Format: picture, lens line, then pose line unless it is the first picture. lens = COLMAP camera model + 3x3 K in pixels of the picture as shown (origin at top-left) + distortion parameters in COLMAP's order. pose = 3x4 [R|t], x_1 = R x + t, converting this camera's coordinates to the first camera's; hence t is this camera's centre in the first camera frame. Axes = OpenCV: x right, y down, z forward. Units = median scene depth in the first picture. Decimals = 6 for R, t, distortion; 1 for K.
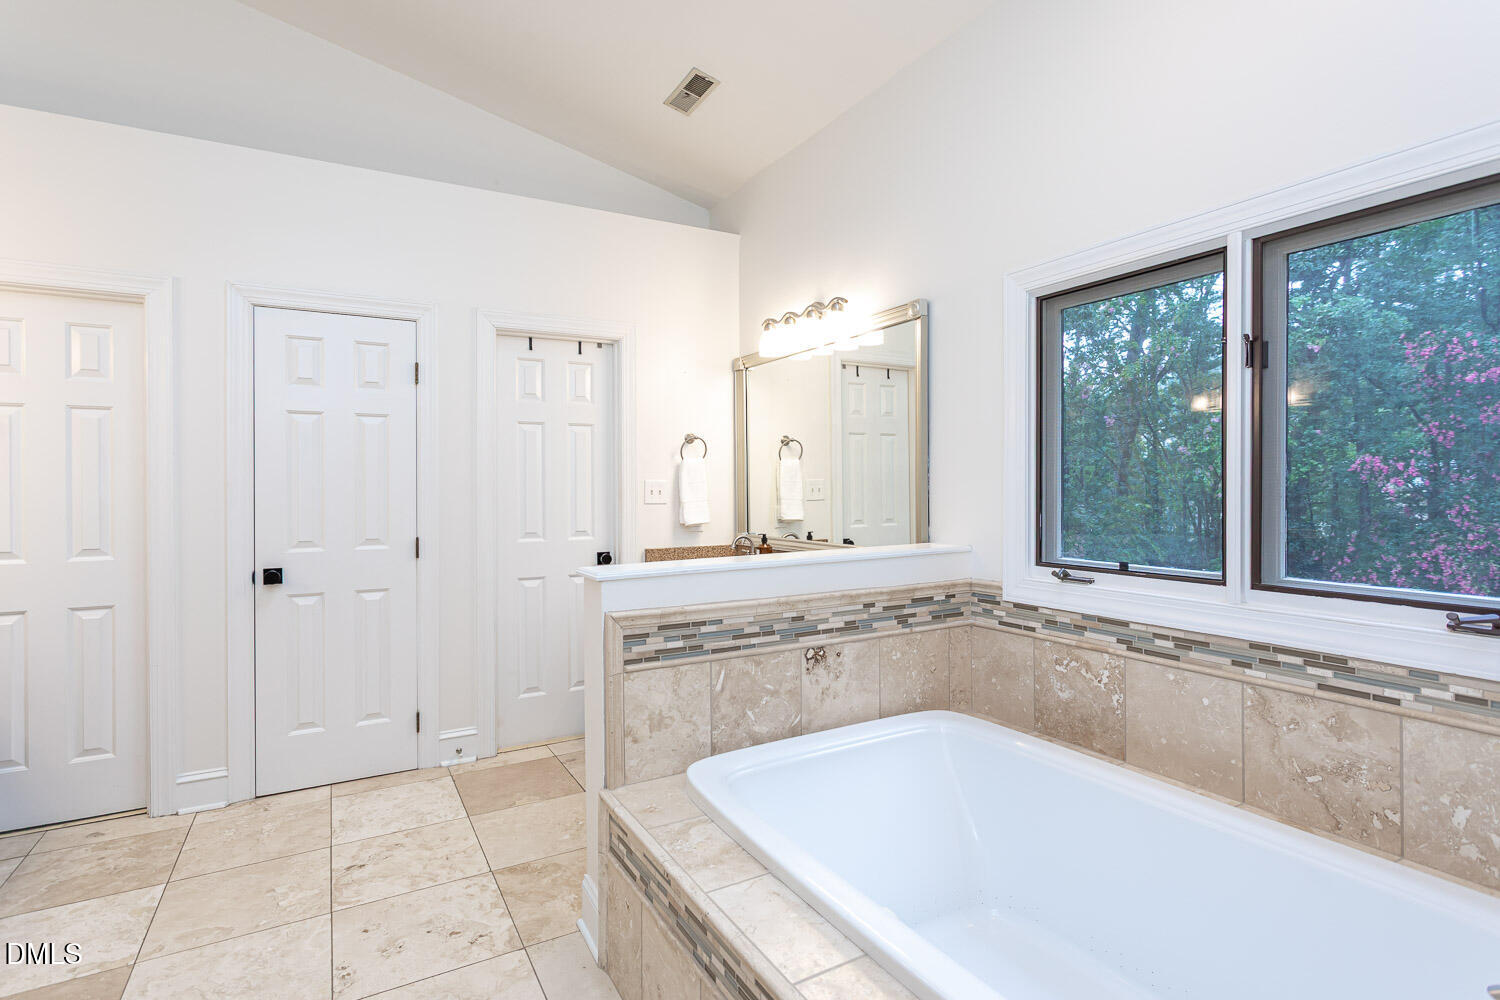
lens RADIAL K [[711.9, 0, 740.0], [0, 711.9, 494.8], [0, 0, 1]] dist [-0.001269, 0.001013]
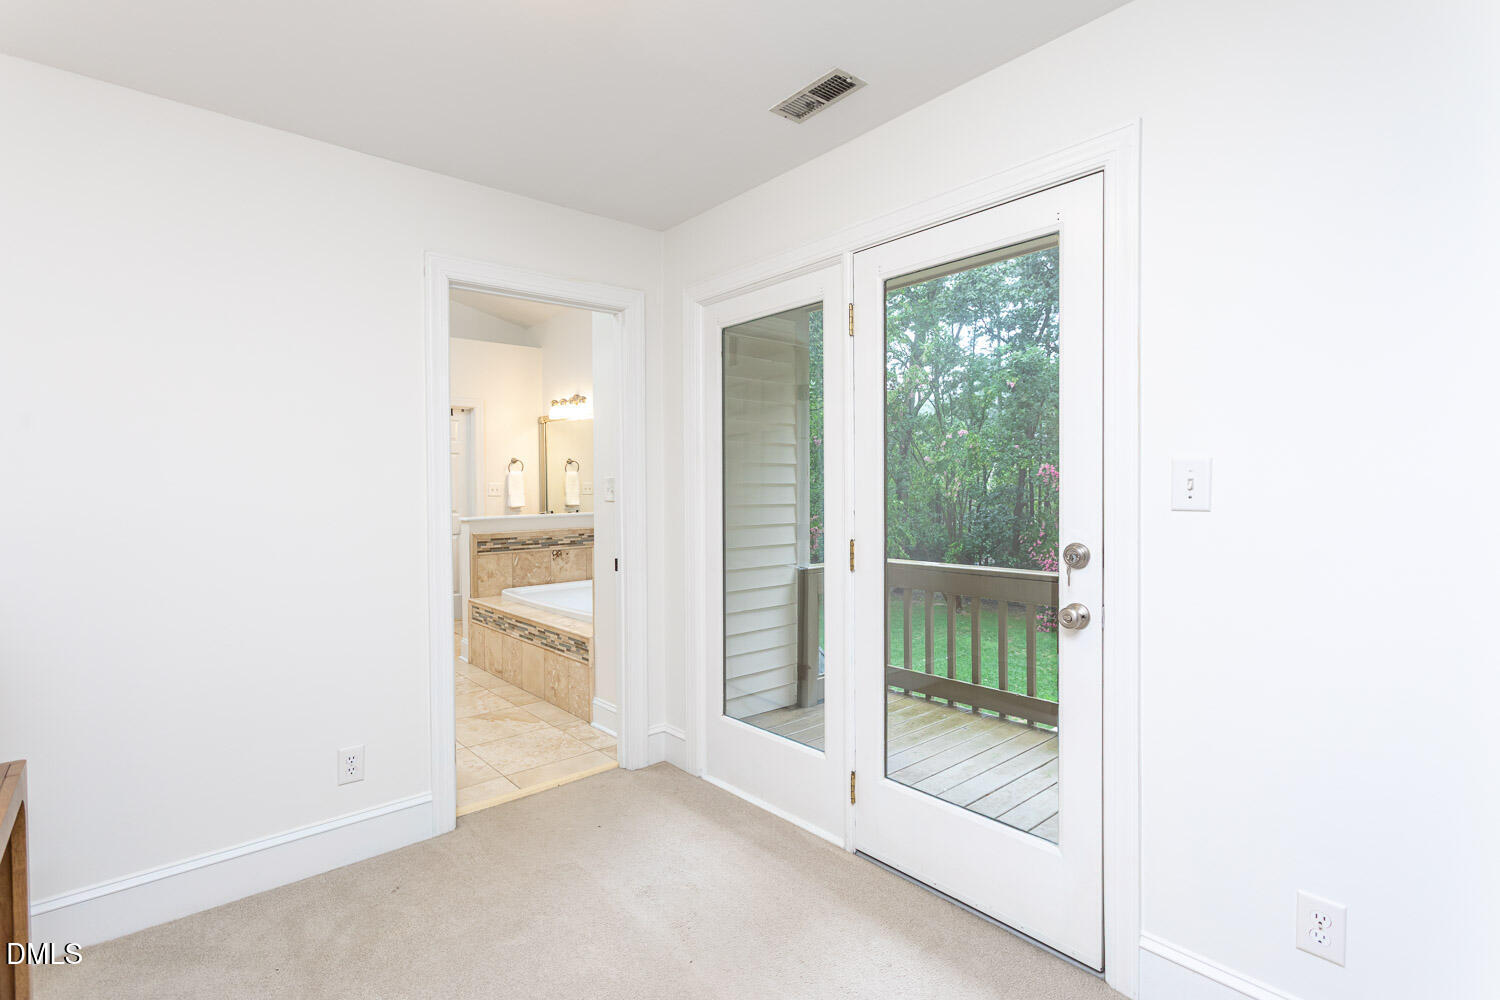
lens RADIAL K [[711.9, 0, 726.6], [0, 711.9, 502.2], [0, 0, 1]] dist [-0.001269, 0.001013]
pose [[0.984170, -0.003905, 0.177186, 0.156326], [0.002313, 0.999955, 0.009188, 0.014065], [-0.177214, -0.008632, 0.984135, -0.985173]]
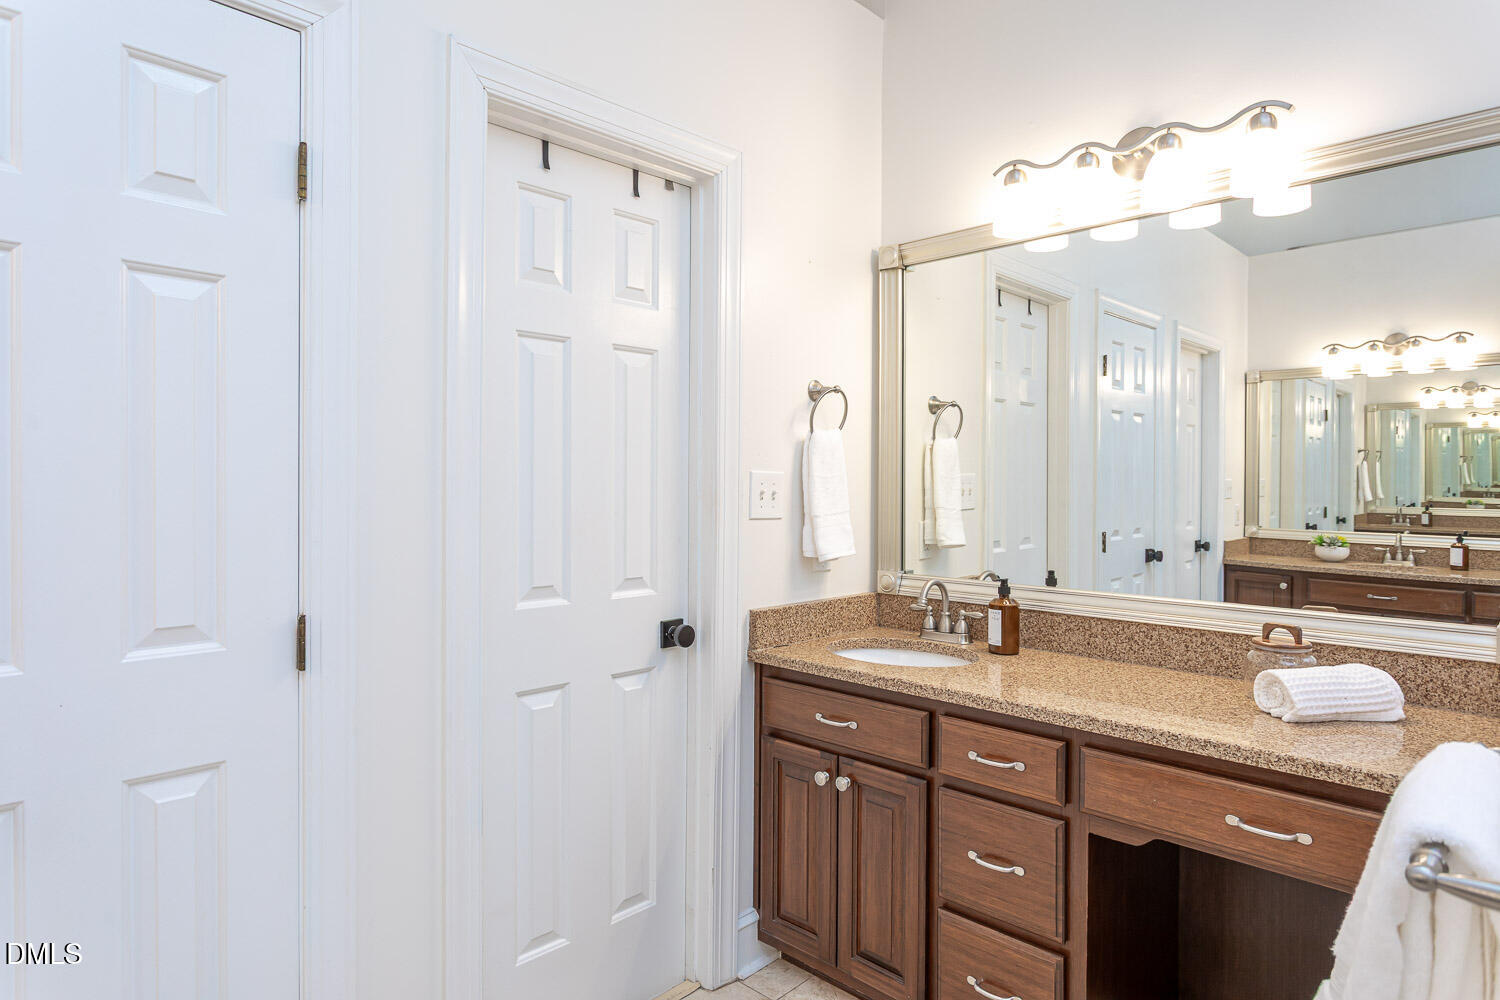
lens RADIAL K [[847.4, 0, 734.8], [0, 847.4, 499.0], [0, 0, 1]] dist [-0.013609, 0.002316]
pose [[0.964244, 0.004663, 0.264977, -0.314595], [-0.005566, 0.999981, 0.002656, -0.002696], [-0.264959, -0.004036, 0.964251, 0.461572]]
